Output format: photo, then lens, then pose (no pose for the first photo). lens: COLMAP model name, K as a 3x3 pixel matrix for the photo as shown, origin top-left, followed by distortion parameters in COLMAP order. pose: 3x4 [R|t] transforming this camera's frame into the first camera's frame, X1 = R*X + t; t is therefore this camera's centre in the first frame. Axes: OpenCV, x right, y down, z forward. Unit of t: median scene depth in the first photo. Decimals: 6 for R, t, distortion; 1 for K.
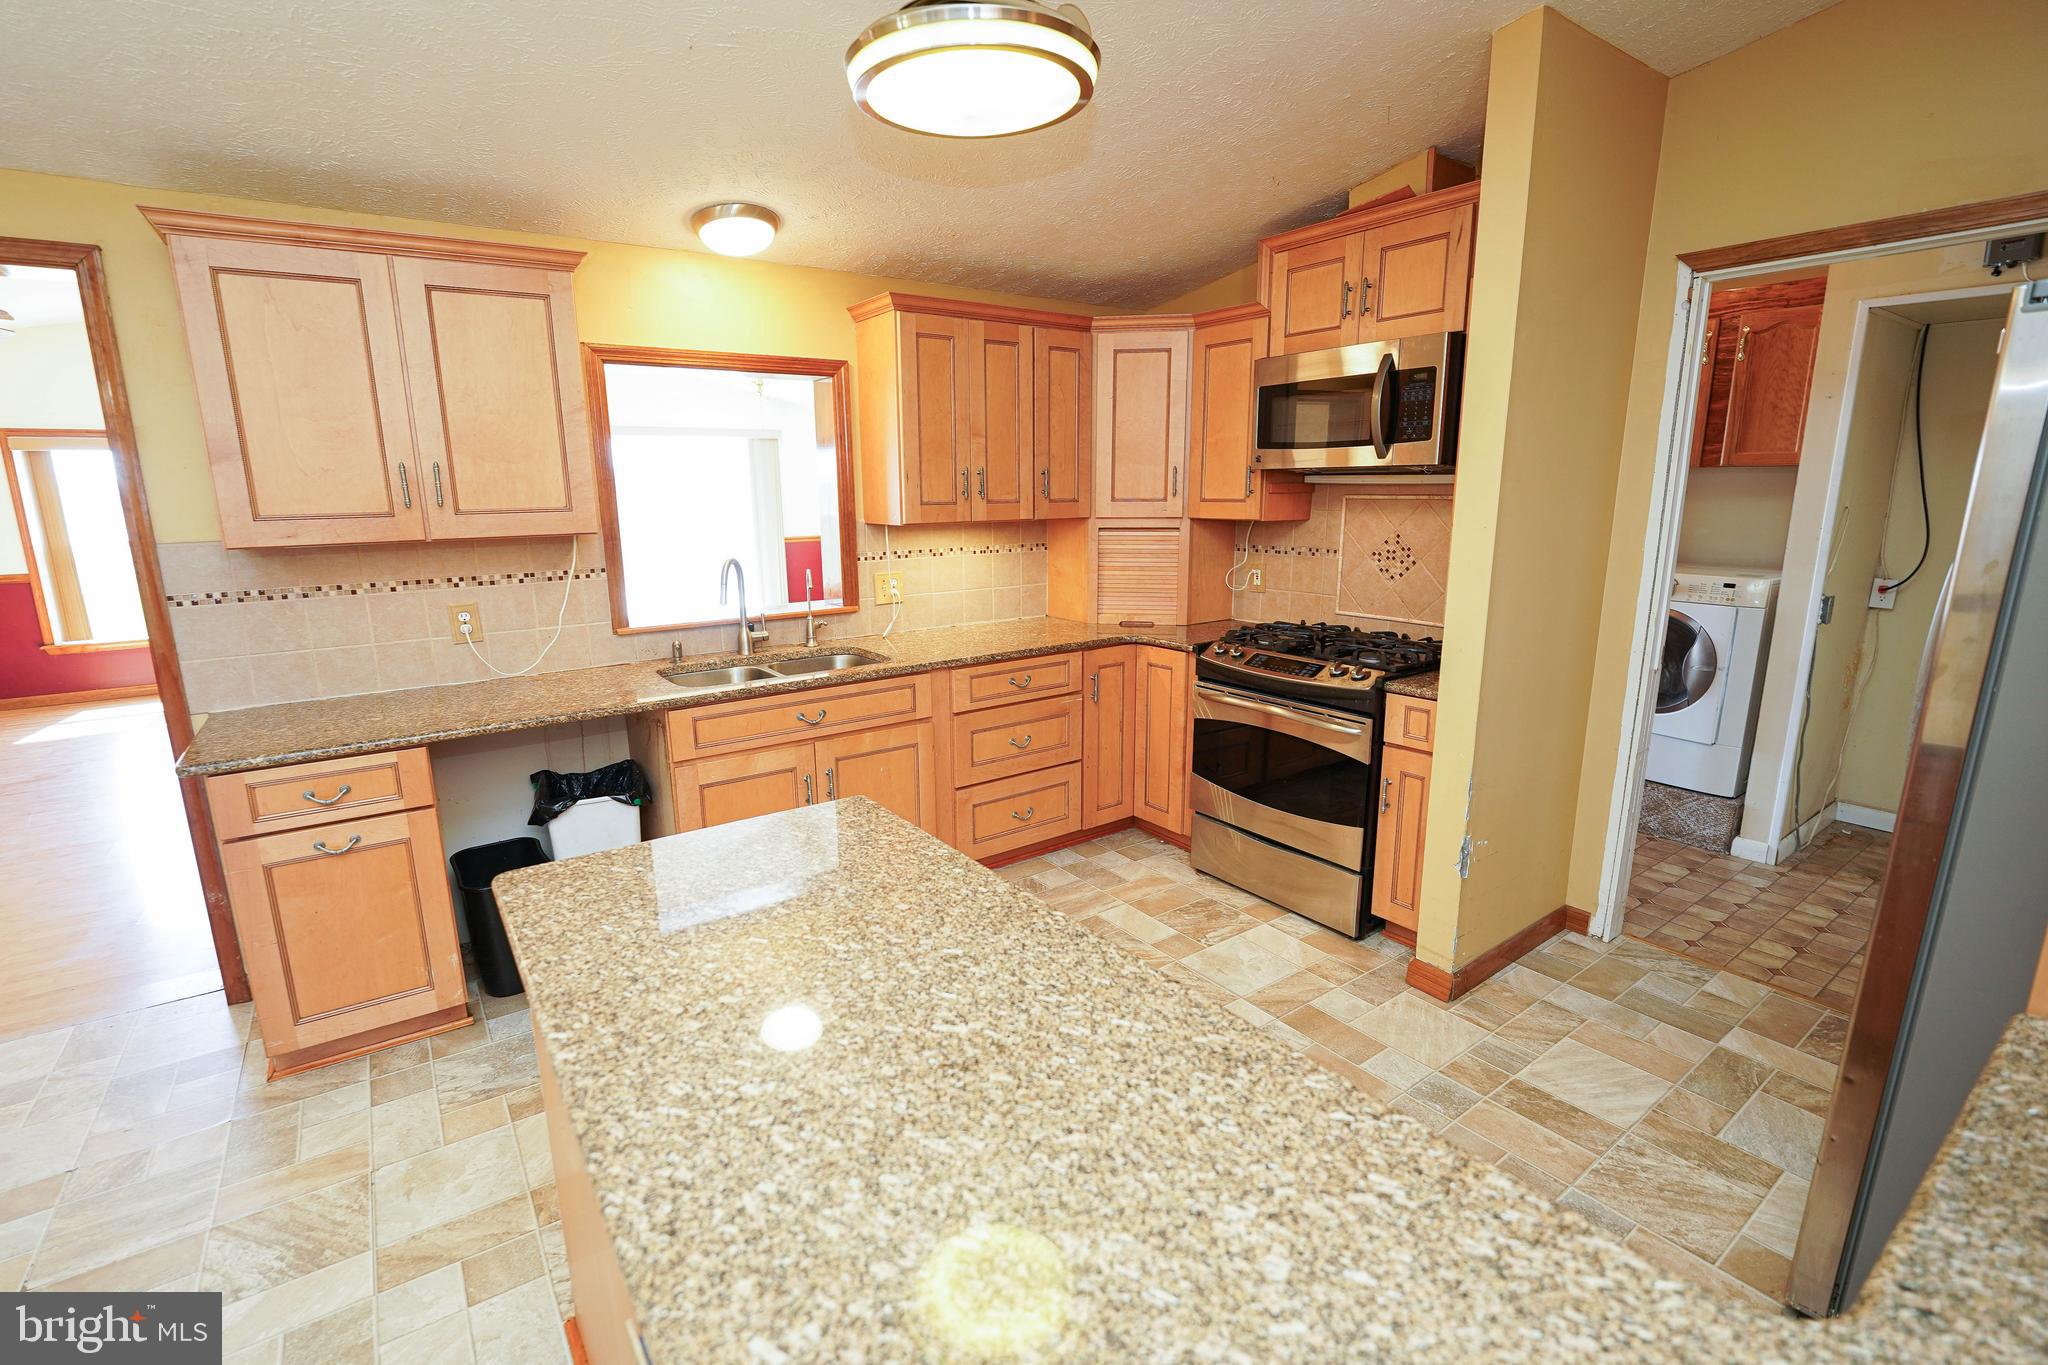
lens RADIAL K [[907.5, 0, 1021.8], [0, 907.5, 681.0], [0, 0, 1]] dist [-0.000448, -0.000296]
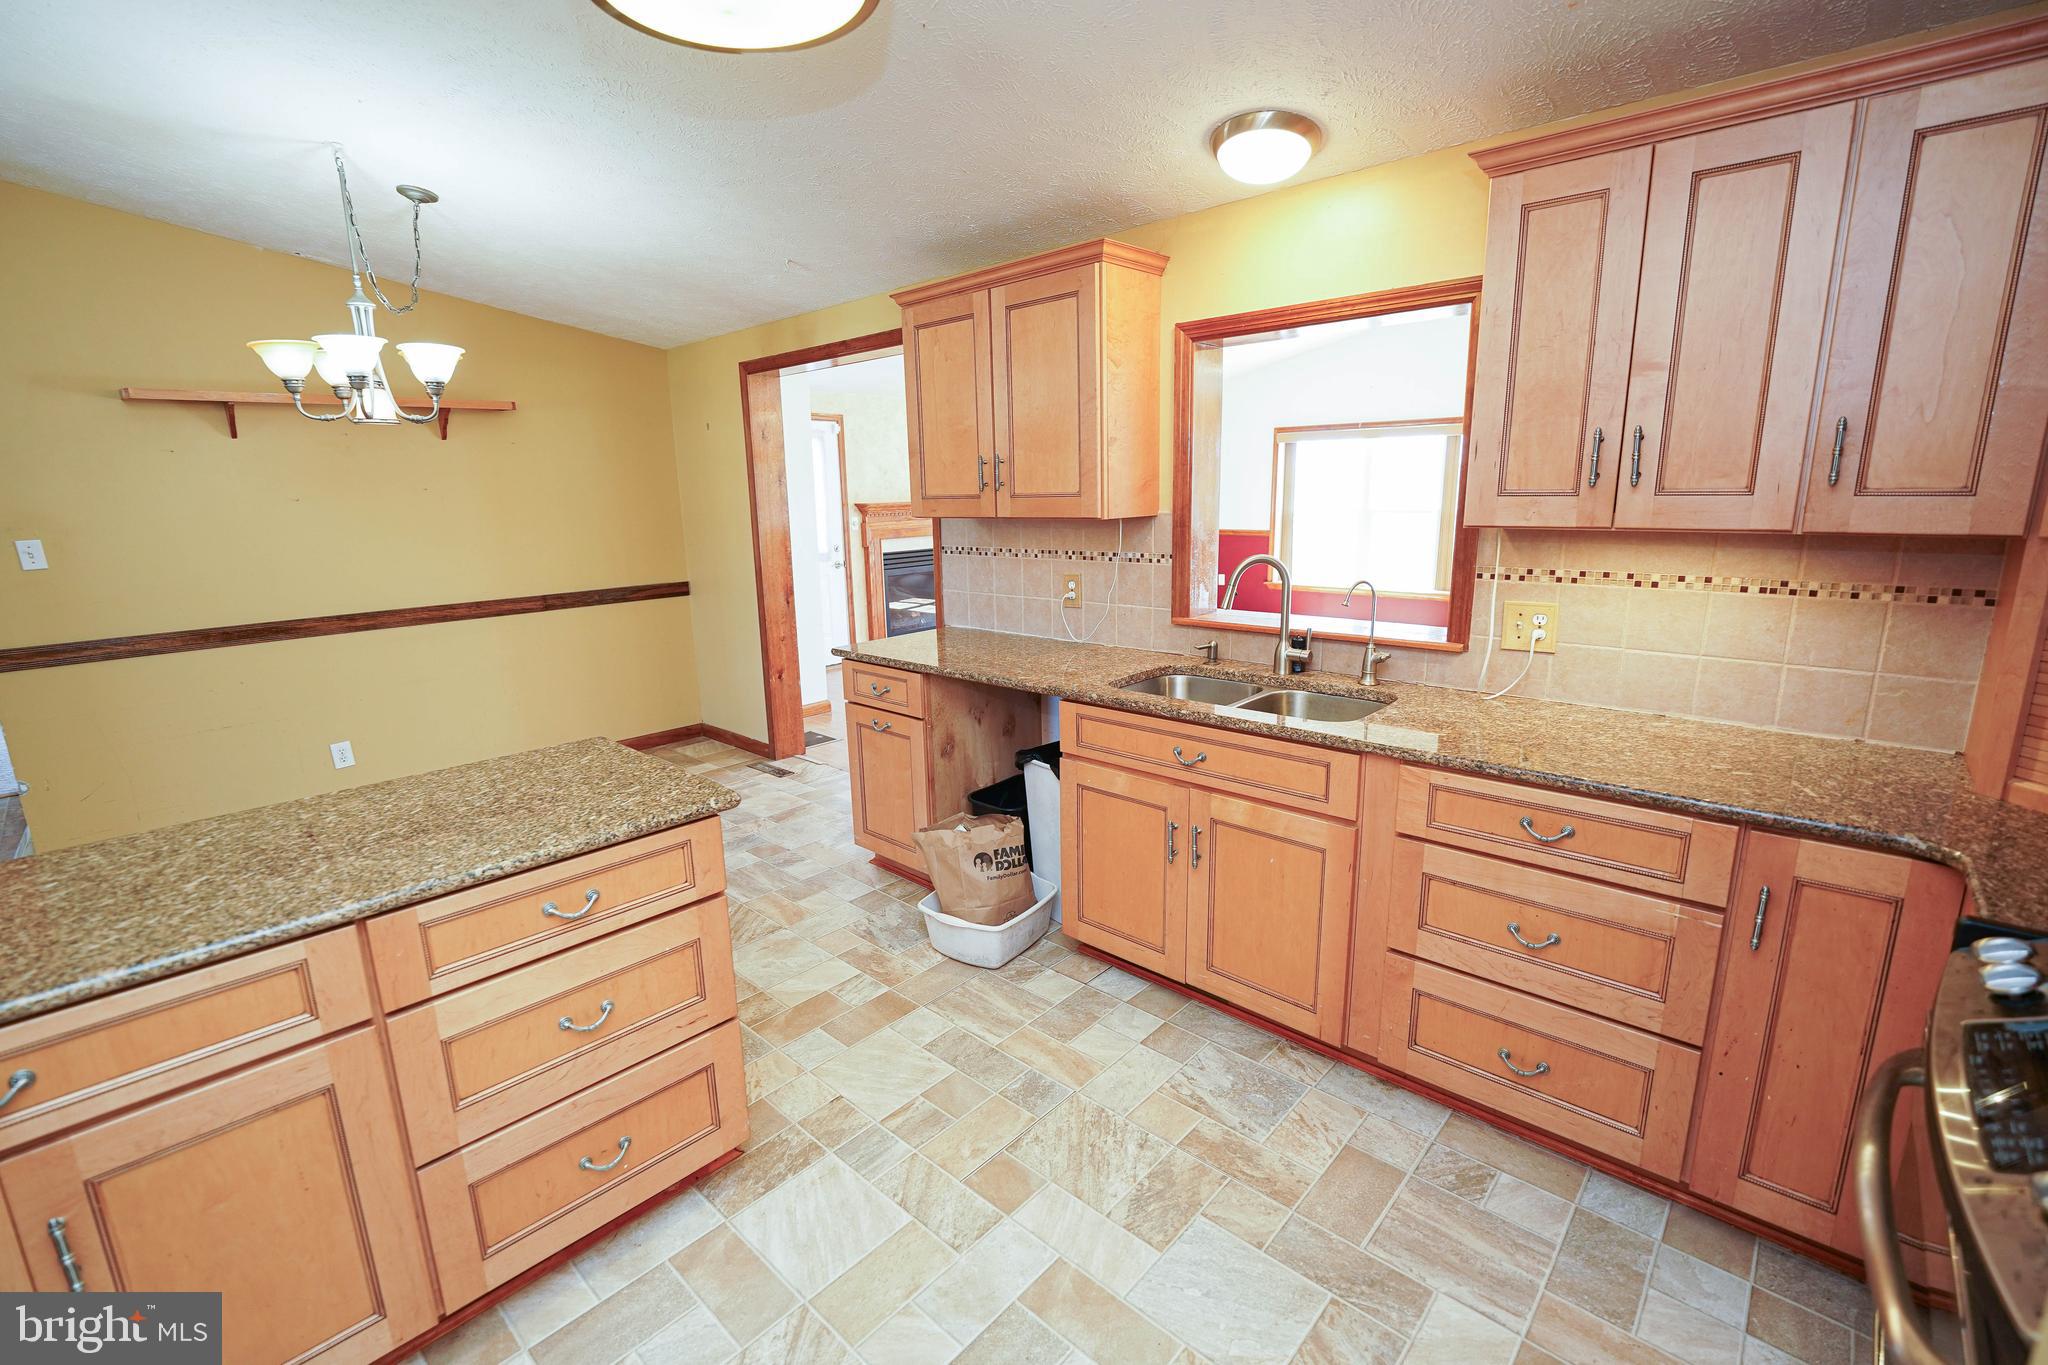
lens RADIAL K [[907.5, 0, 1024.1], [0, 907.5, 685.5], [0, 0, 1]] dist [-0.000448, -0.000296]
pose [[0.206733, 0.211328, -0.955302, 0.486549], [-0.197639, 0.965286, 0.170767, -0.125634], [0.958228, 0.153502, 0.241324, 0.637916]]
